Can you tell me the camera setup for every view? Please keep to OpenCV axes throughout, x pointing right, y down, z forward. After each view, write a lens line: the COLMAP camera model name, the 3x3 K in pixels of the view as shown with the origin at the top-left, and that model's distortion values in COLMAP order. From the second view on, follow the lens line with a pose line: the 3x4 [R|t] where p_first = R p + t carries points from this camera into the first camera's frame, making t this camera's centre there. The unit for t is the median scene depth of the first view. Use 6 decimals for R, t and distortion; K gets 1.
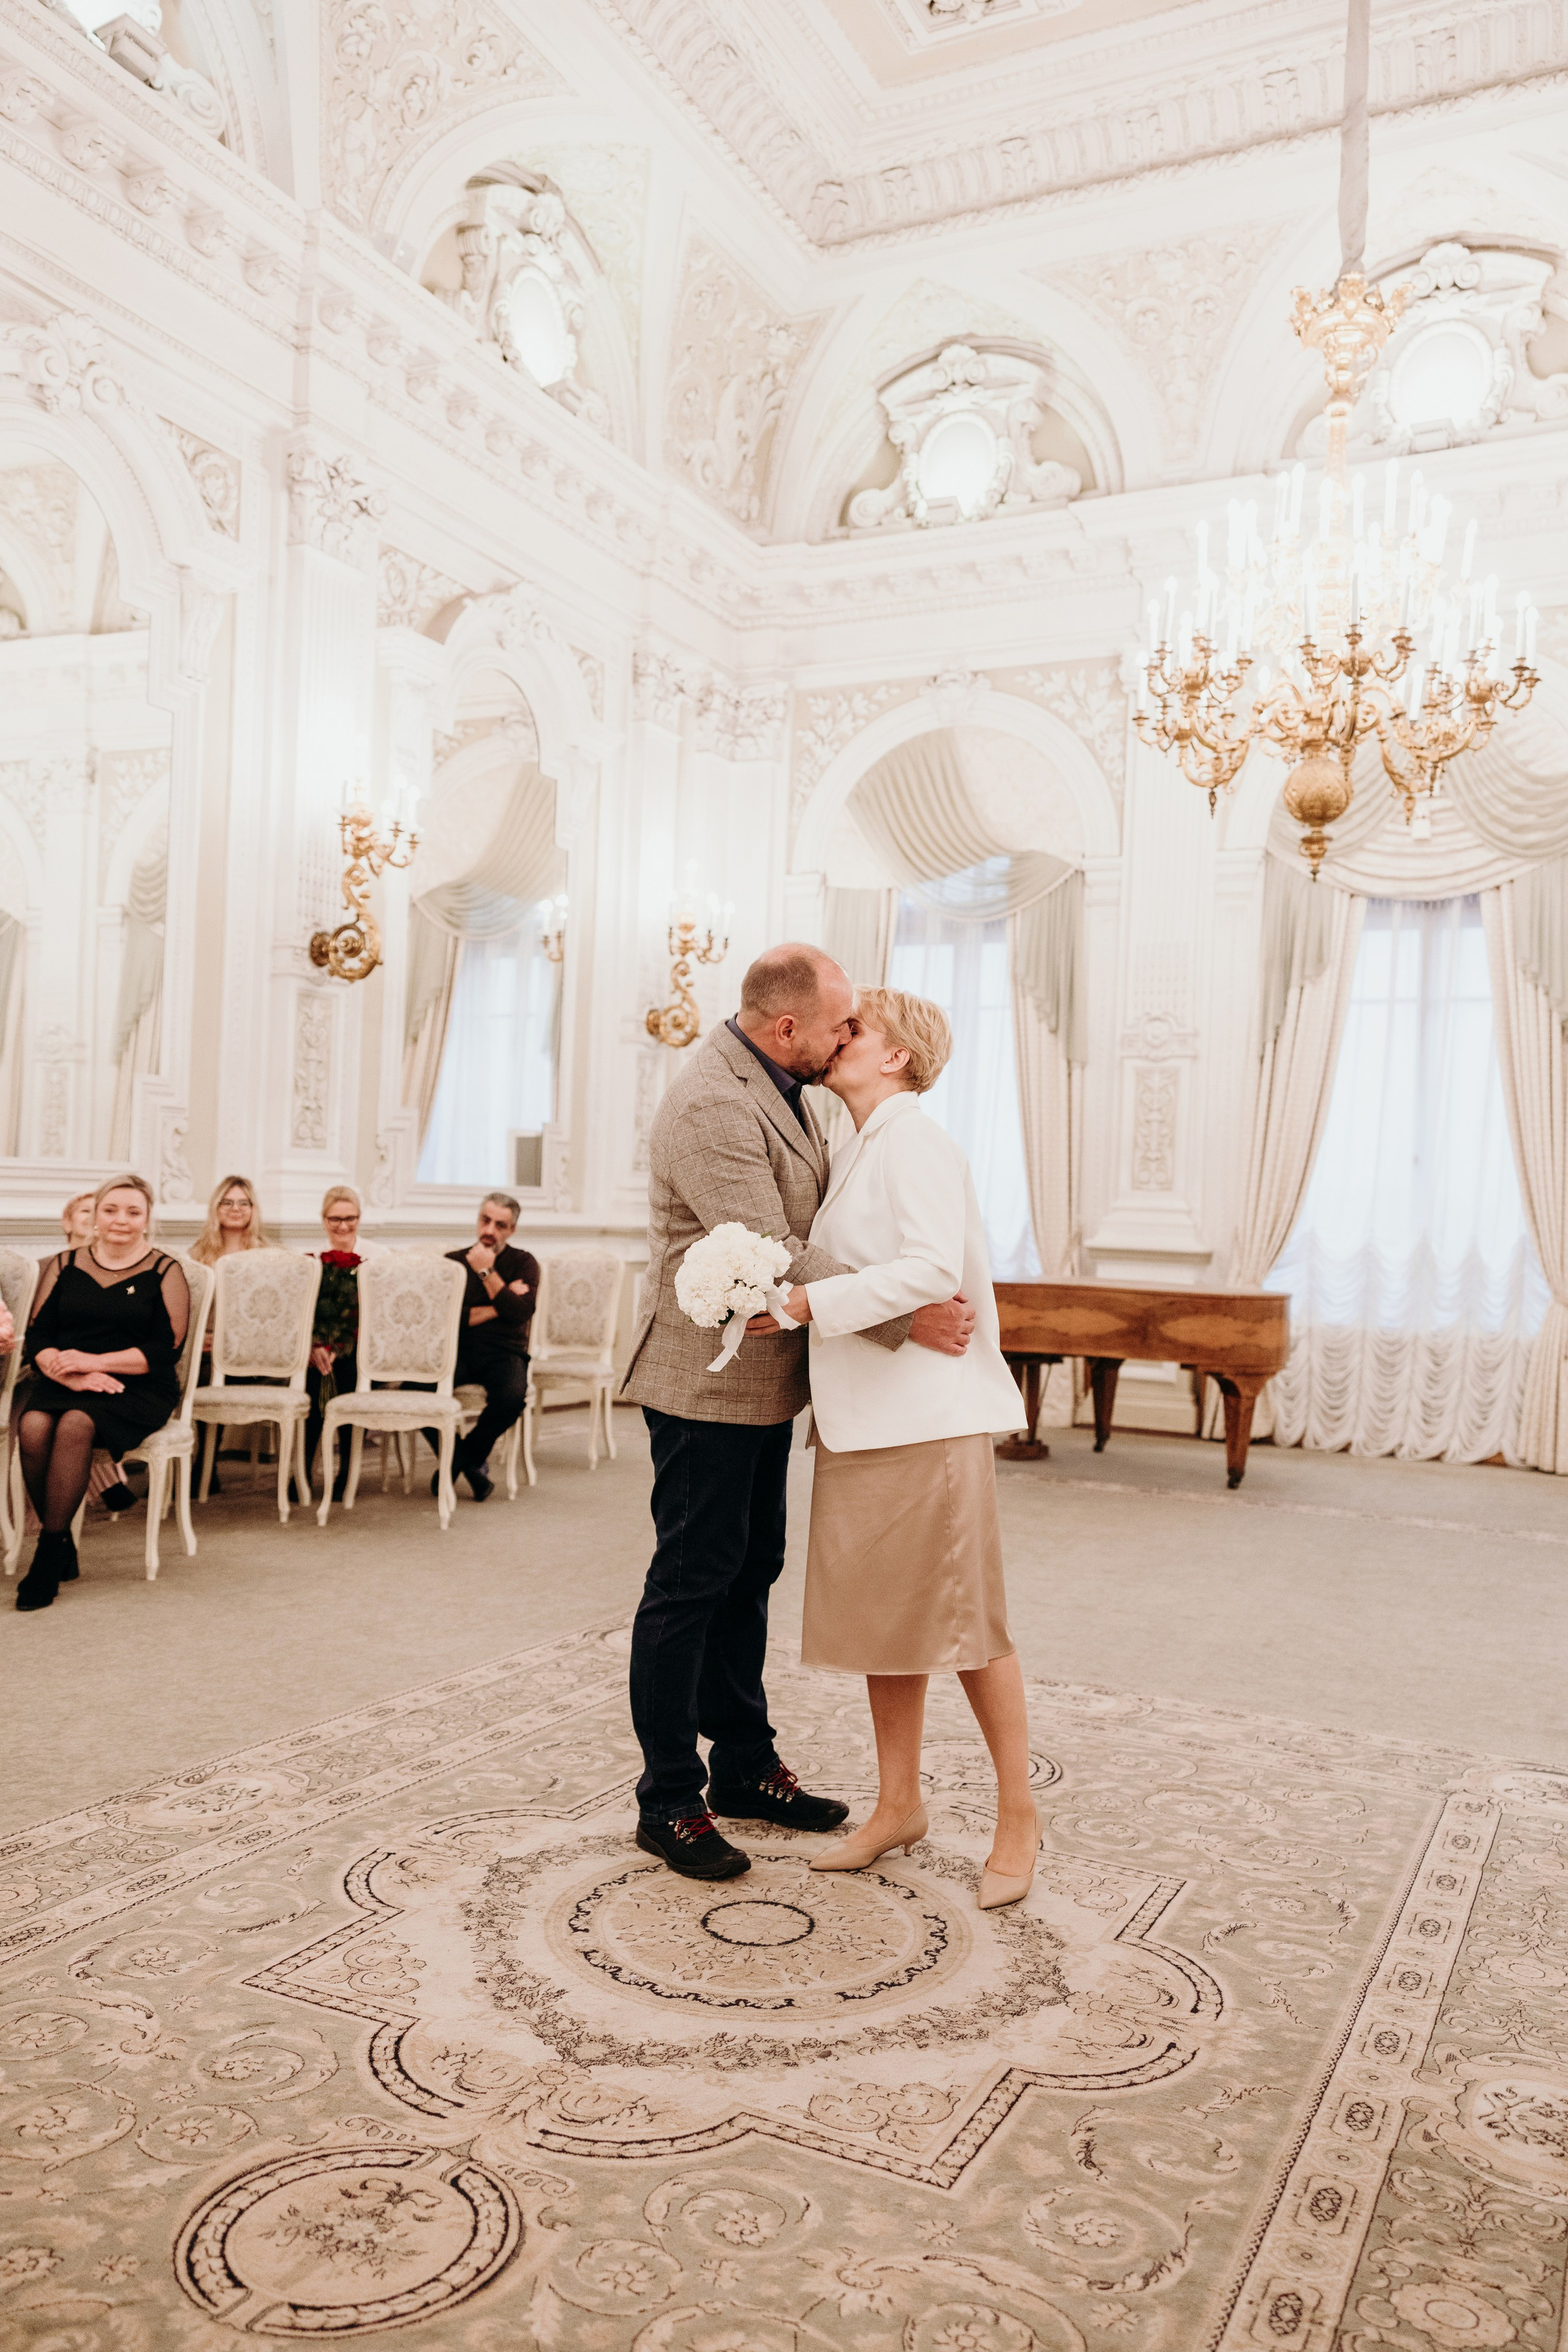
lens RADIAL K [[1815.4, 0, 781.7], [0, 1815.4, 1180.3], [0, 0, 1]] dist [0.060969, 0.012023]
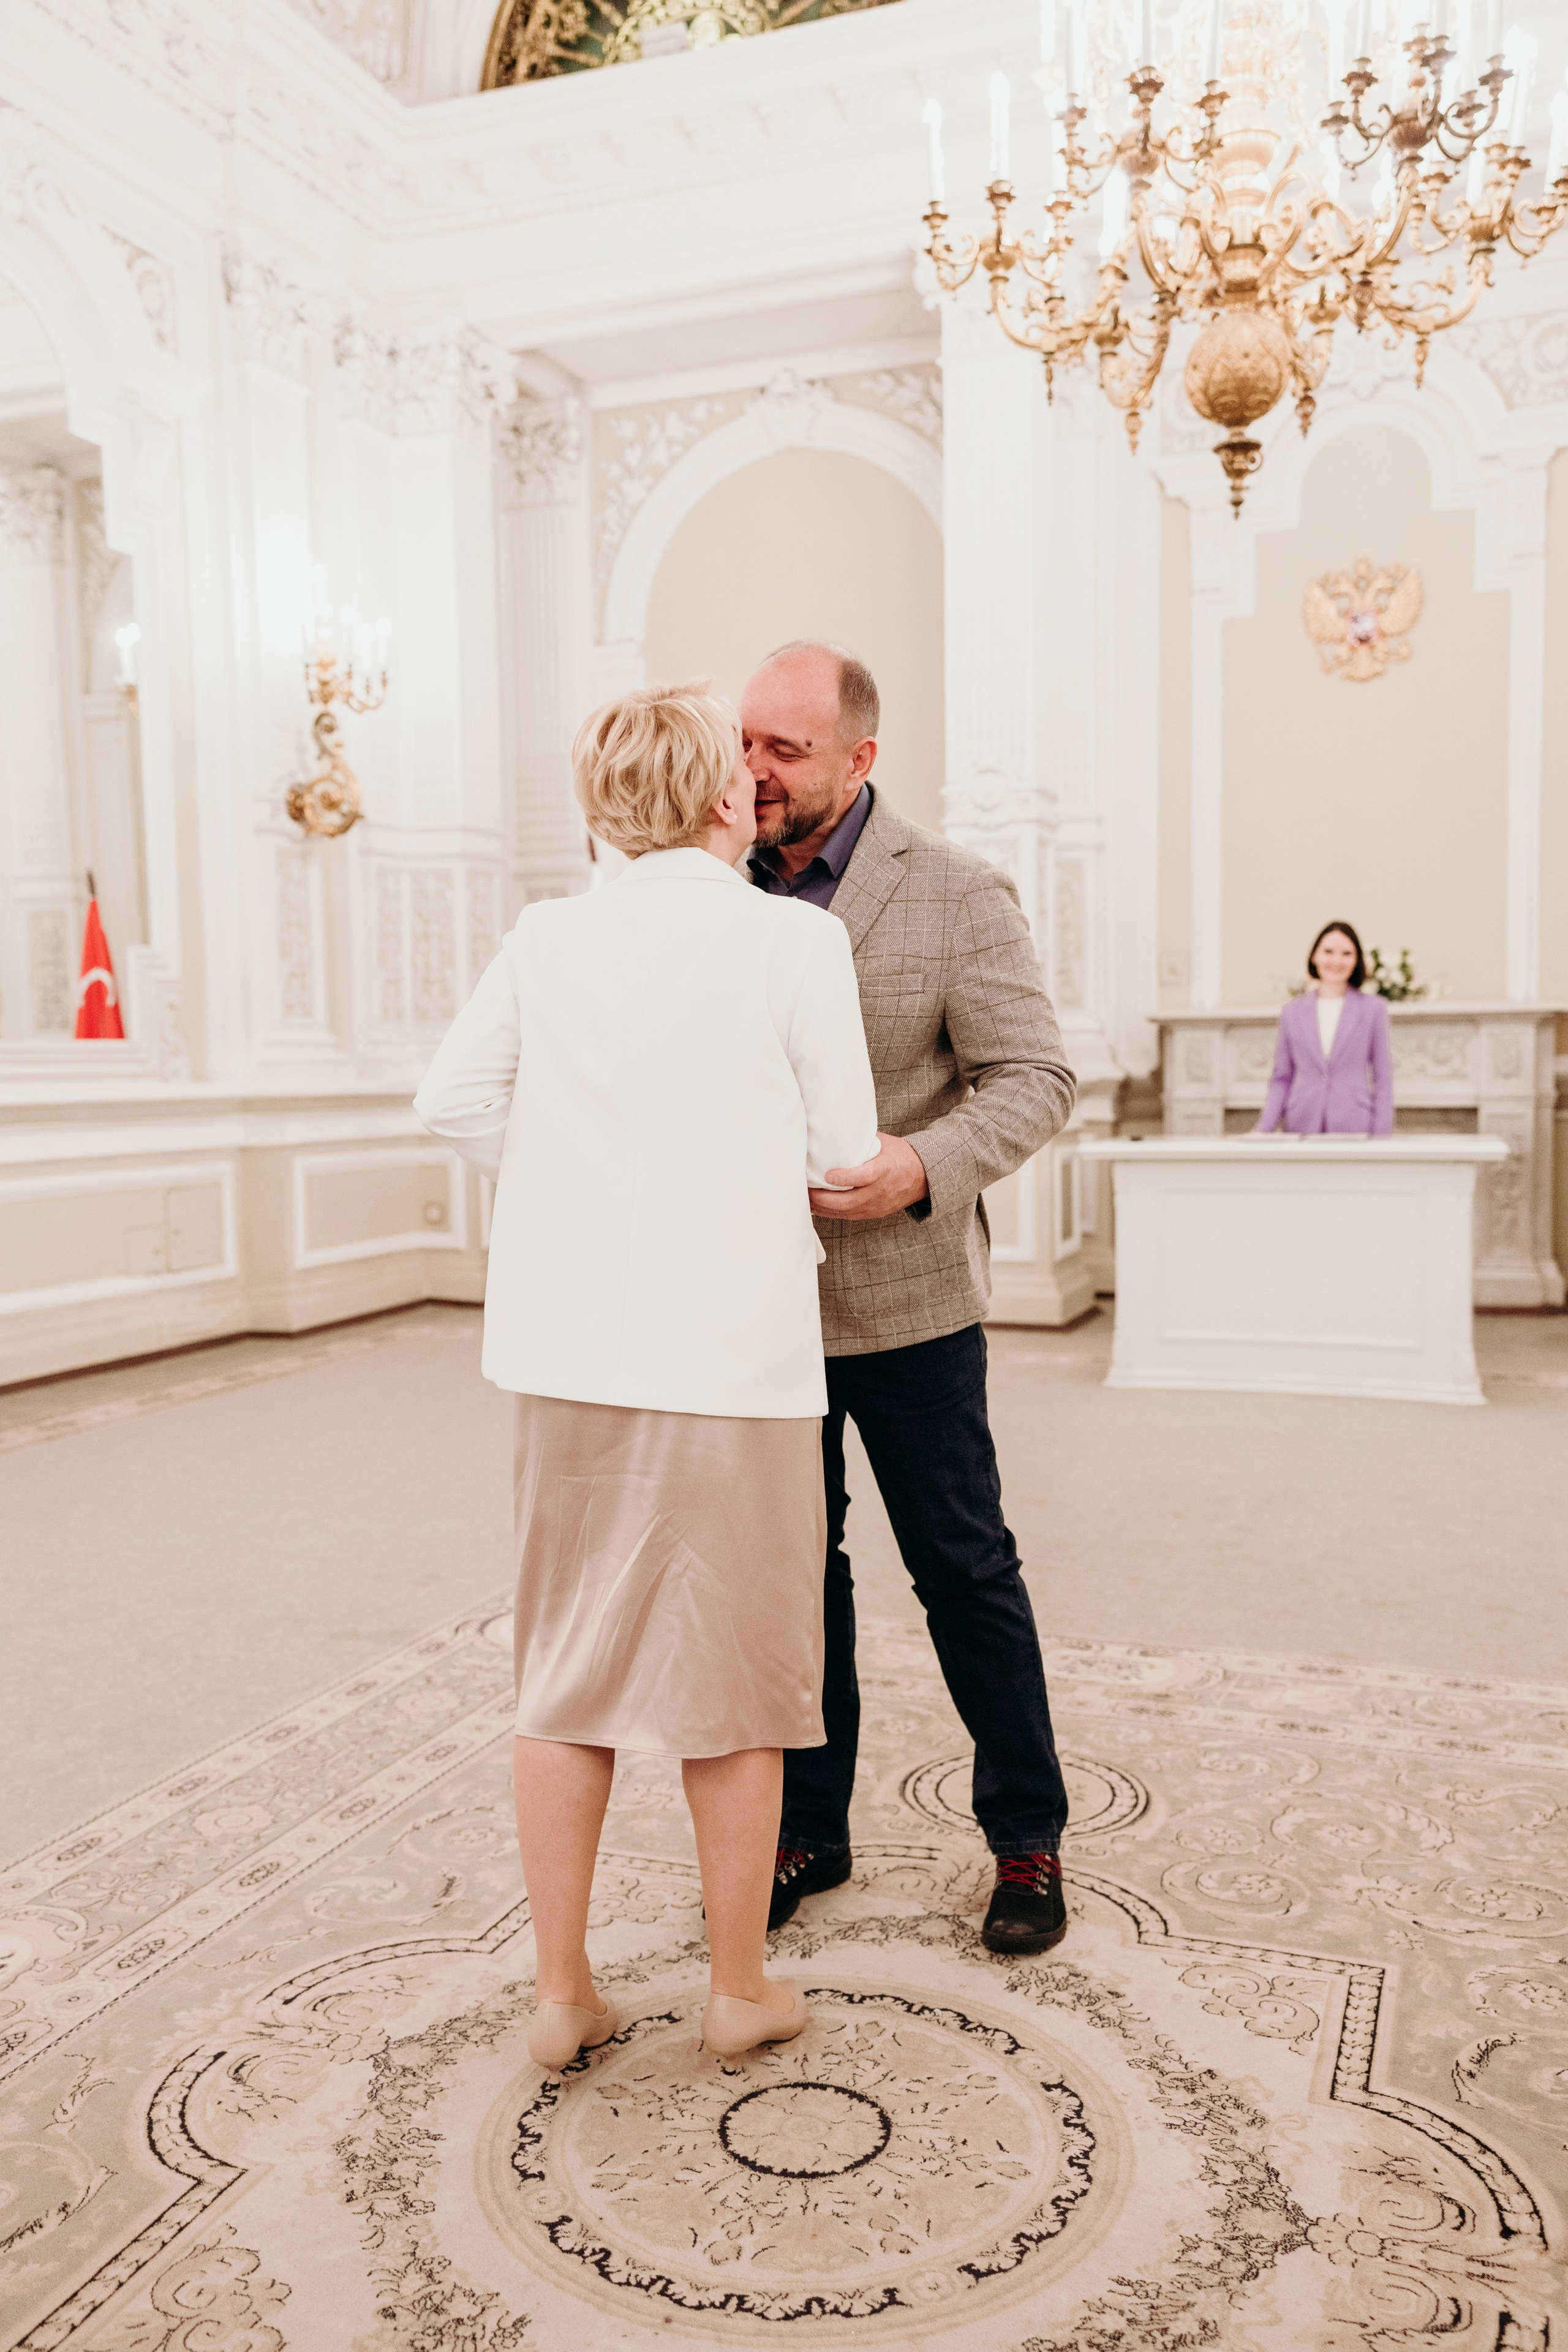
lens RADIAL K [[1955.1, 0, 786.3], [0, 1955.1, 1208.2], [0, 0, 1]] dist [0.052218, 0.023465]
pose [[-0.994616, -0.015609, -0.102447, 0.026303], [-0.021516, 0.998153, 0.056812, 0.013789], [0.101371, 0.058711, -0.993115, 0.622507]]
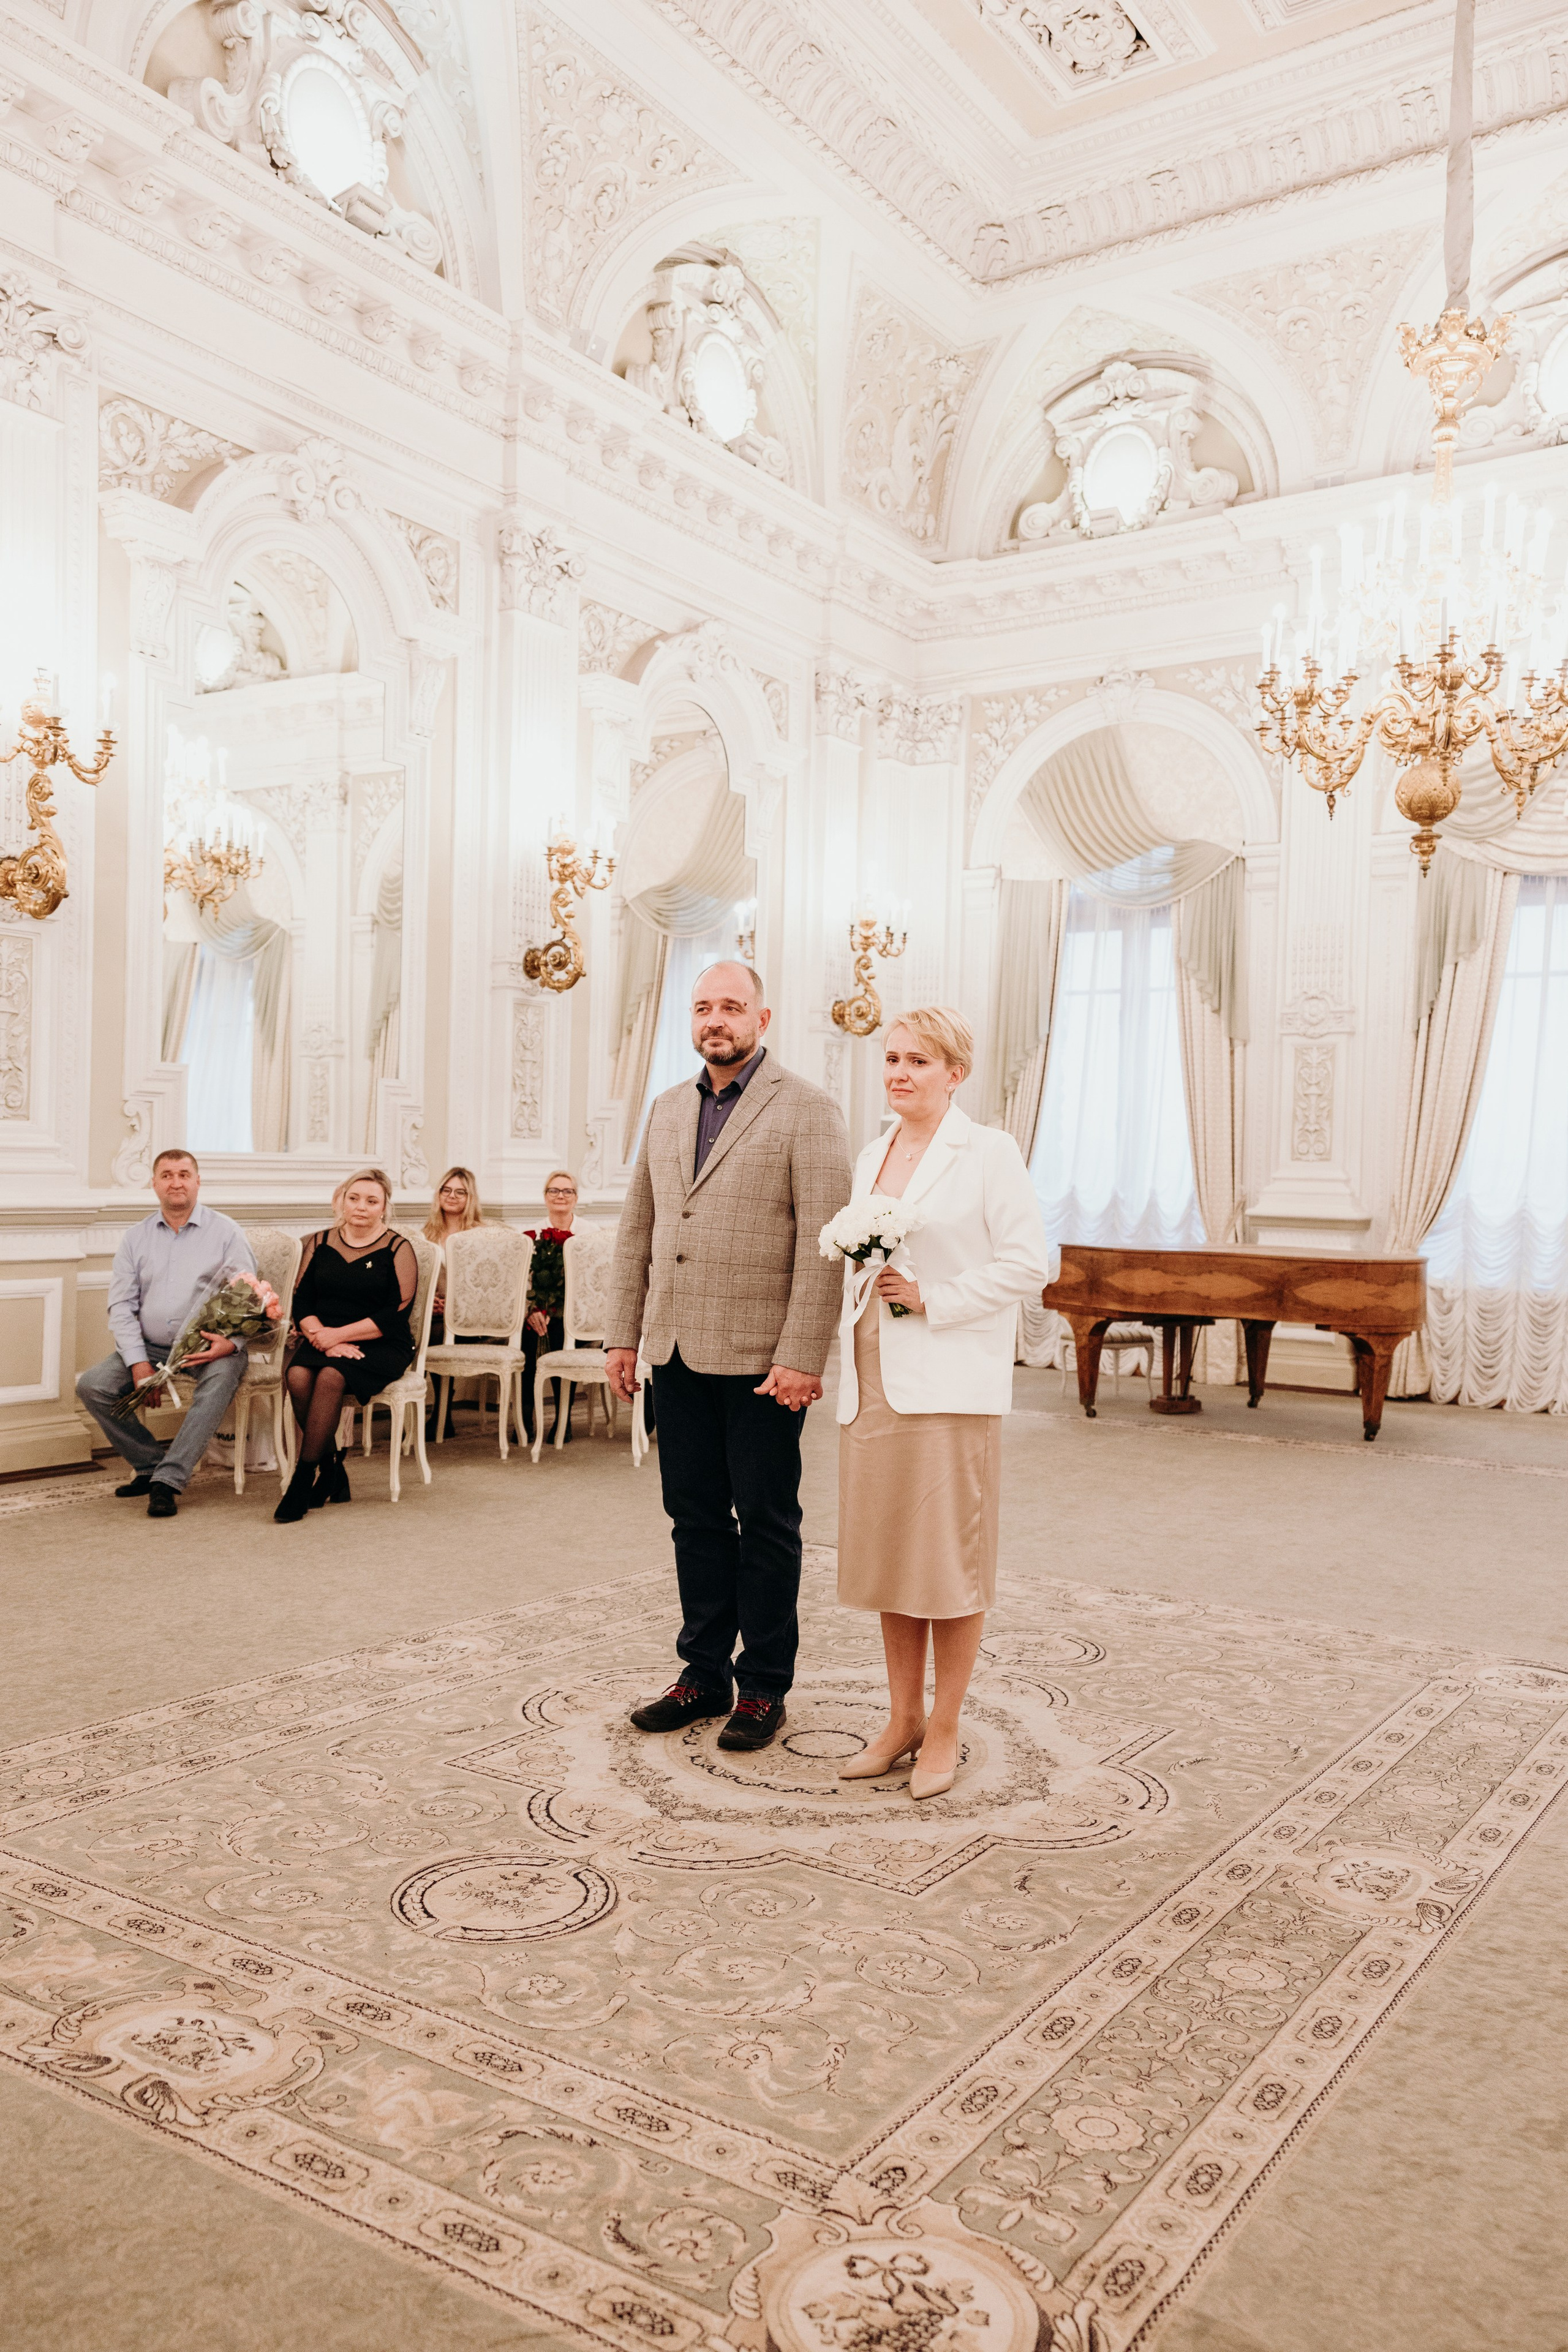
lens RADIAL K [[1815.4, 0, 780.3], [0, 1815.4, 1179.9], [0, 0, 1]] dist [0.060969, 0.012023]
pose [[0.991023, -0.013723, -0.132983, 0.050184], [0.016227, 0.999710, 0.017769, -0.009099], [0.132701, -0.019768, 0.990959, -0.110547]]
